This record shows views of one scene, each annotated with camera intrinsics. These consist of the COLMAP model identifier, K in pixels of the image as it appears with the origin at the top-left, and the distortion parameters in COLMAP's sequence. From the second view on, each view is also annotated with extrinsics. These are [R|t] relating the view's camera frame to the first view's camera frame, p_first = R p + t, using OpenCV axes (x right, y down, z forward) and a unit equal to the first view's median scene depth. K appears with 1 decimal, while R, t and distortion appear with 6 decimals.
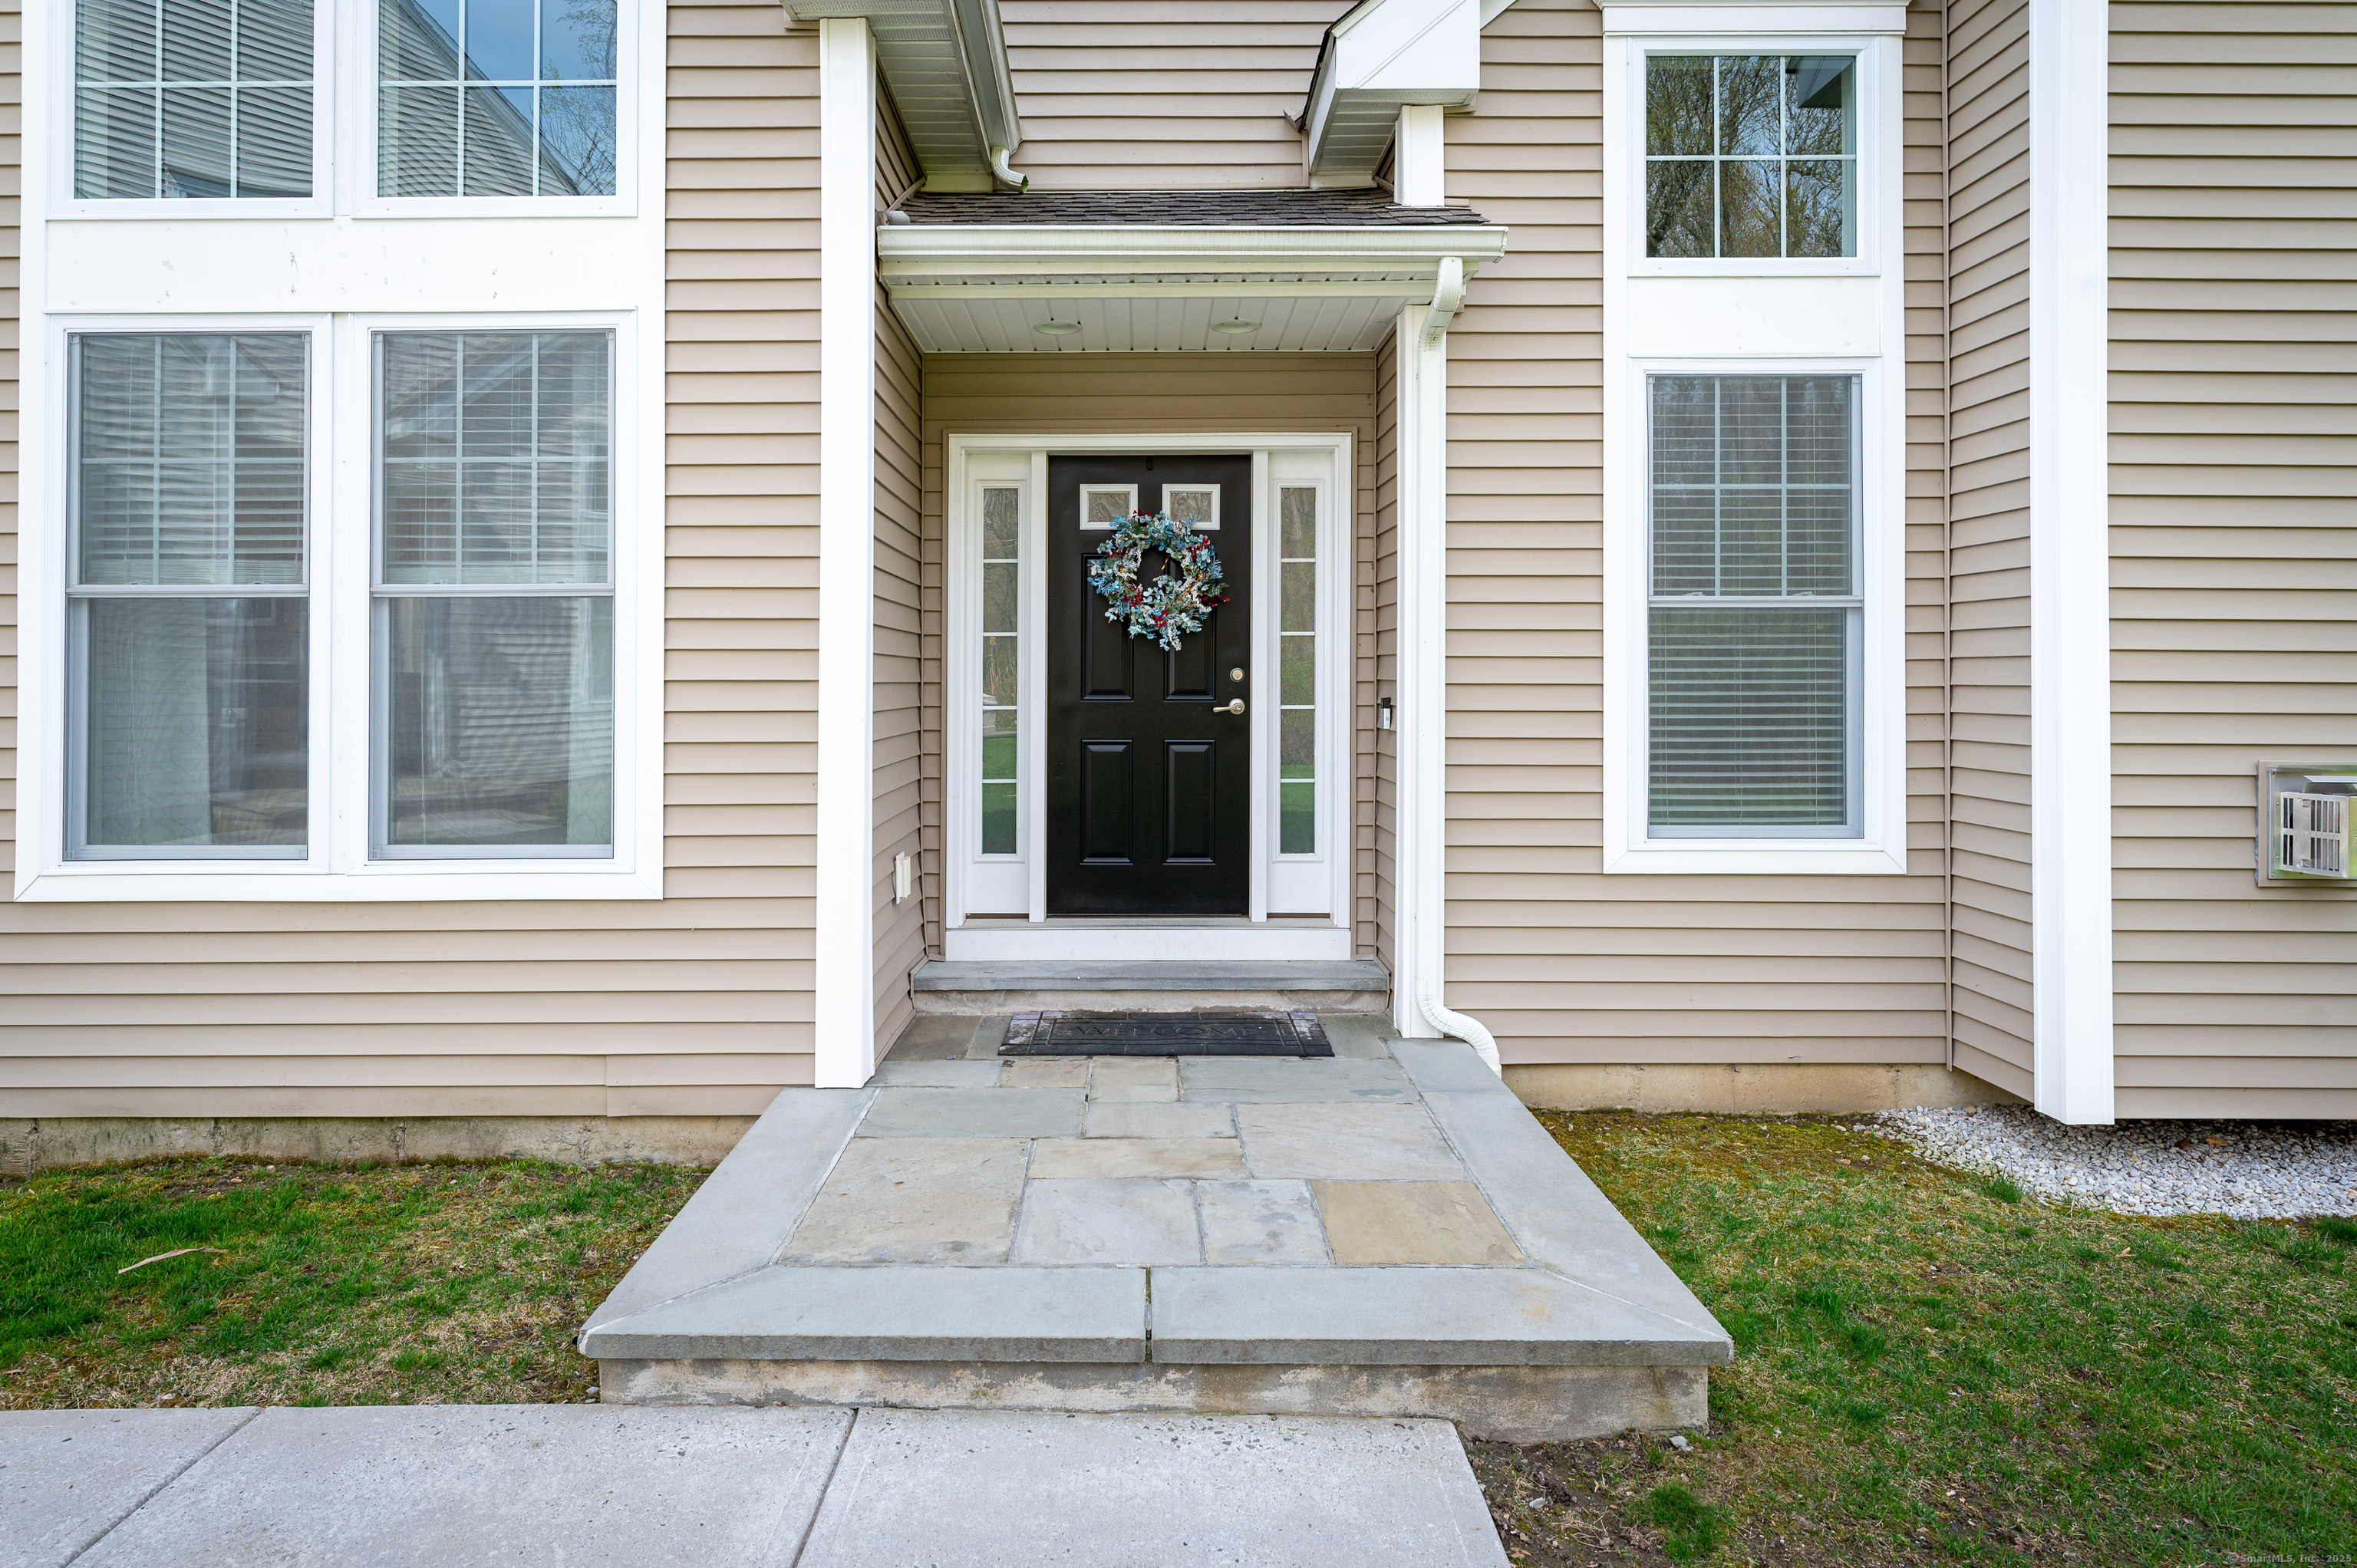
lens RADIAL K [[1209.1, 0, 1157.4], [0, 1209.1, 671.0], [0, 0, 1]] dist [-0.000773, 0.000204]
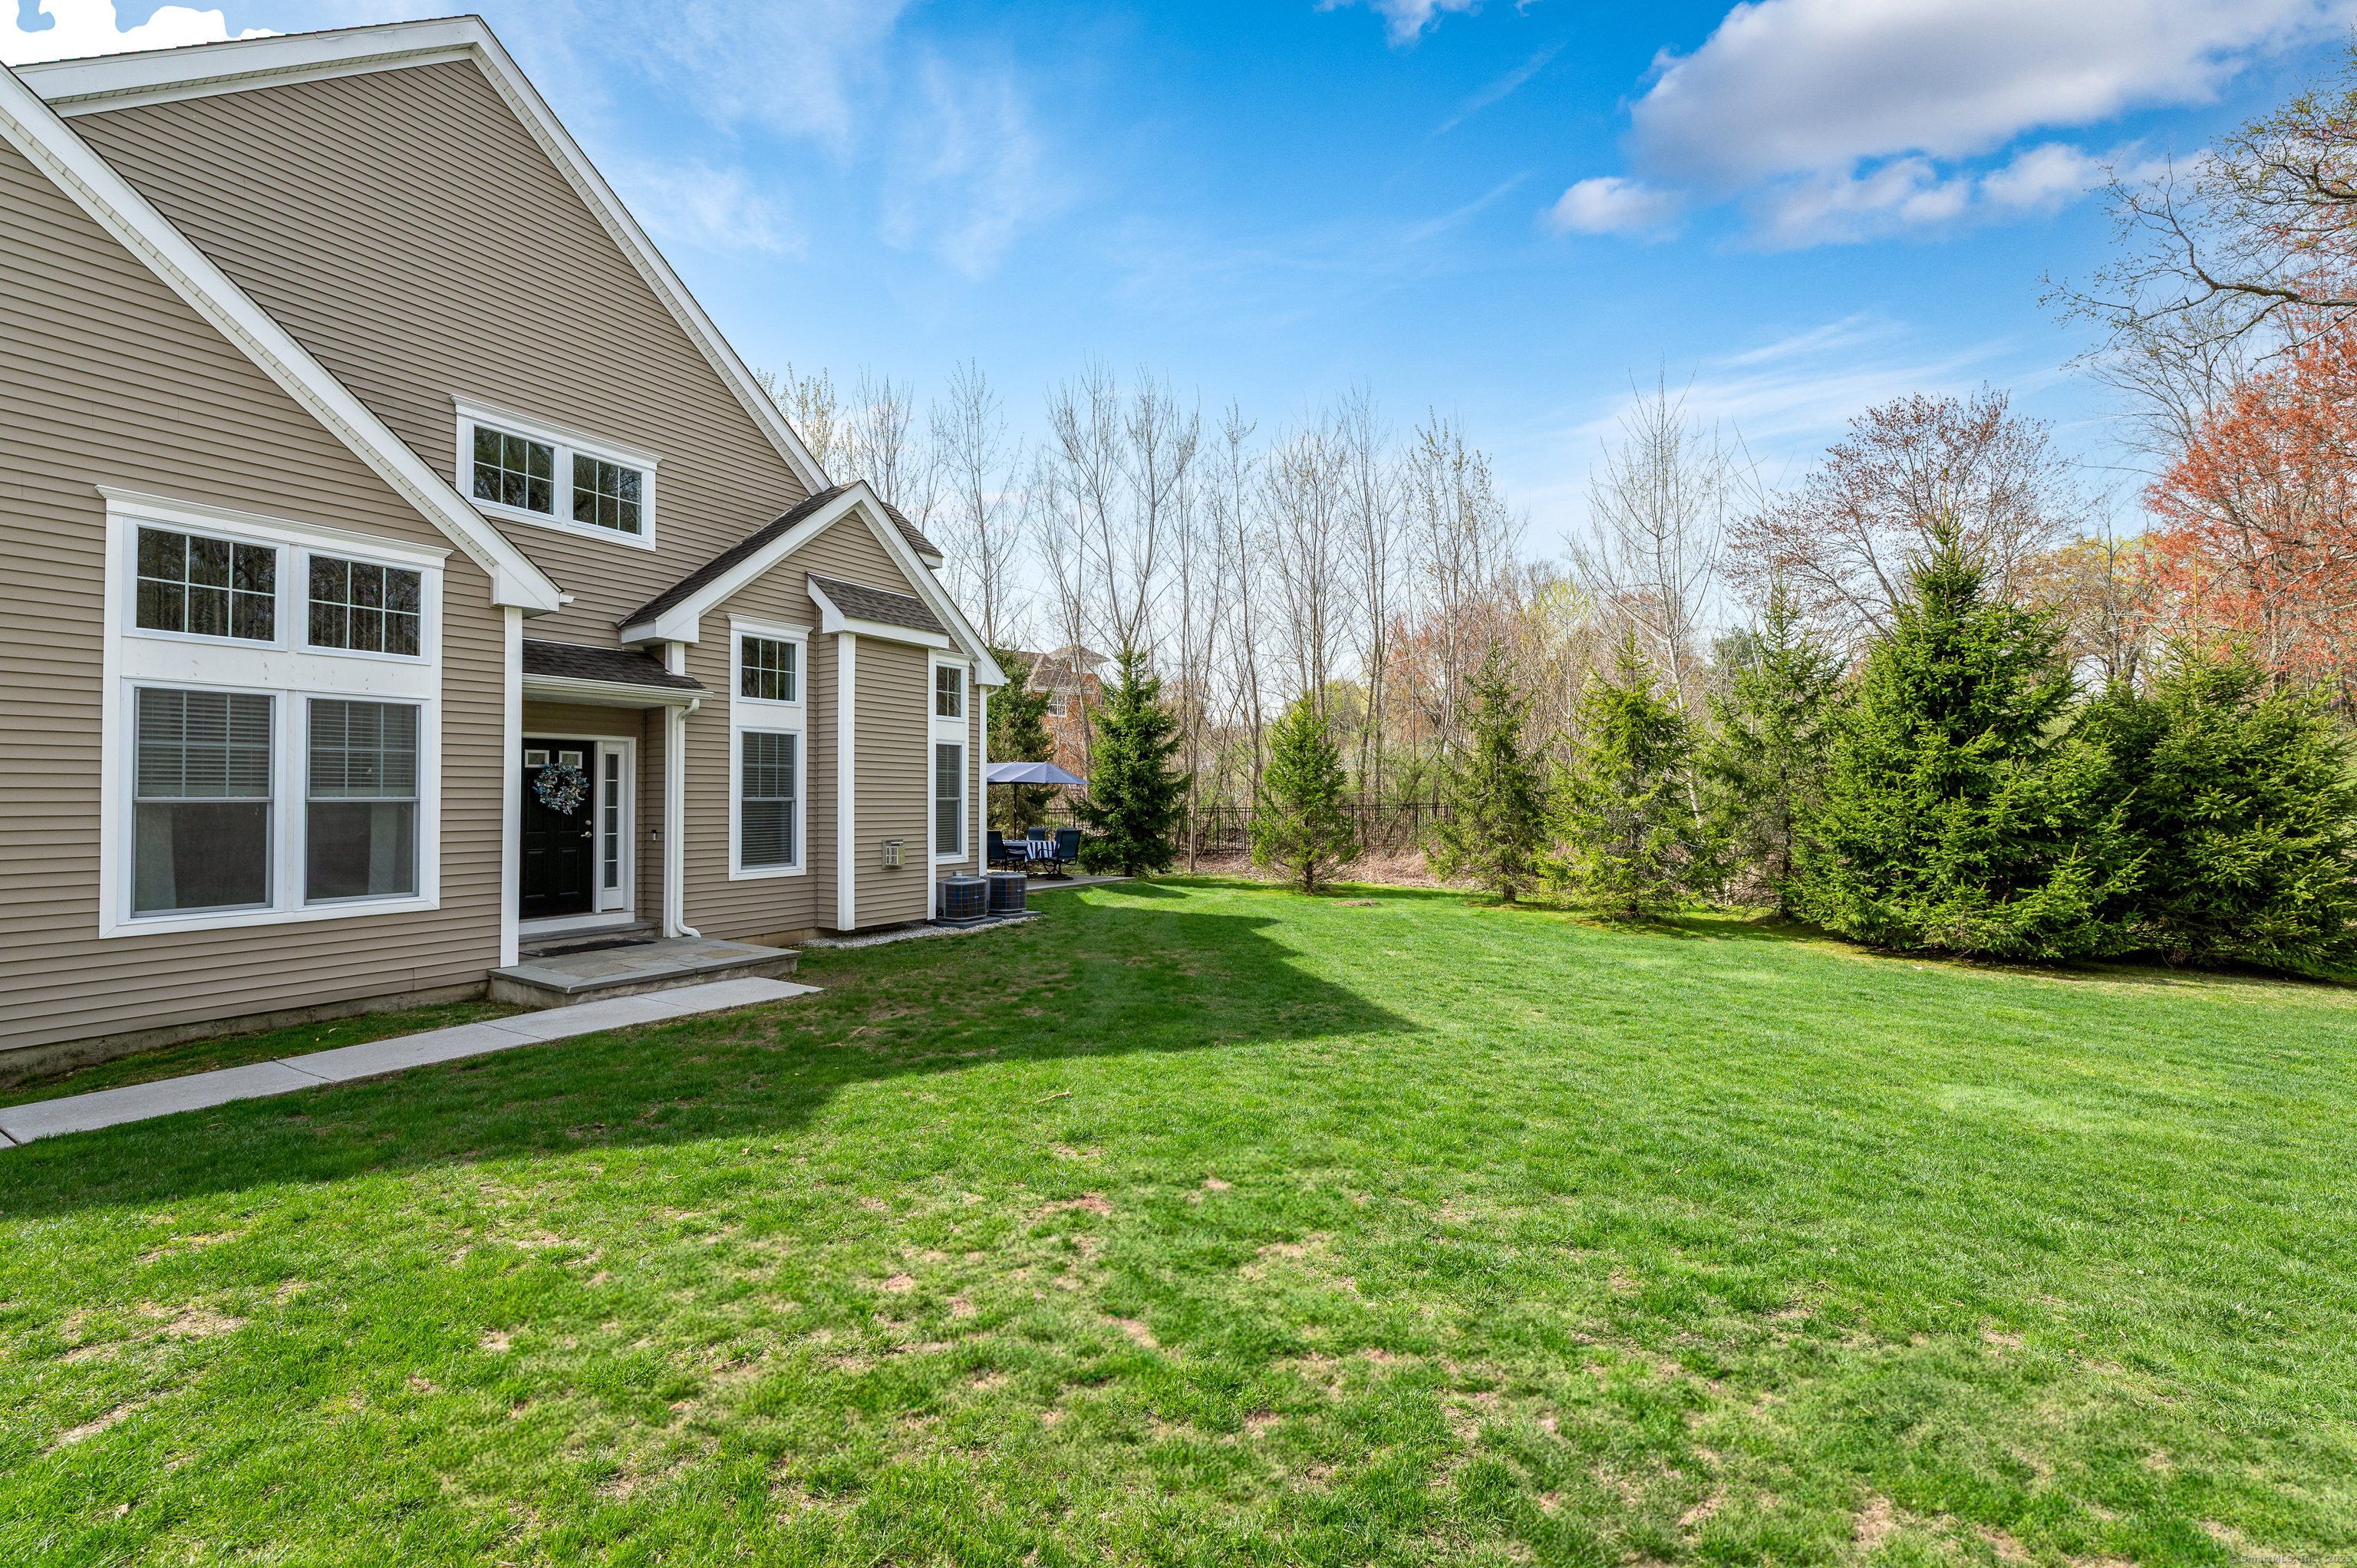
lens RADIAL K [[951.6, 0, 1181.5], [0, 951.6, 790.2], [0, 0, 1]] dist [0.001031, 0.000142]
pose [[0.510852, 0.008338, 0.859628, -1.254003], [-0.002285, 0.999963, -0.008341, -0.064272], [-0.859666, 0.002297, 0.510852, -1.414575]]
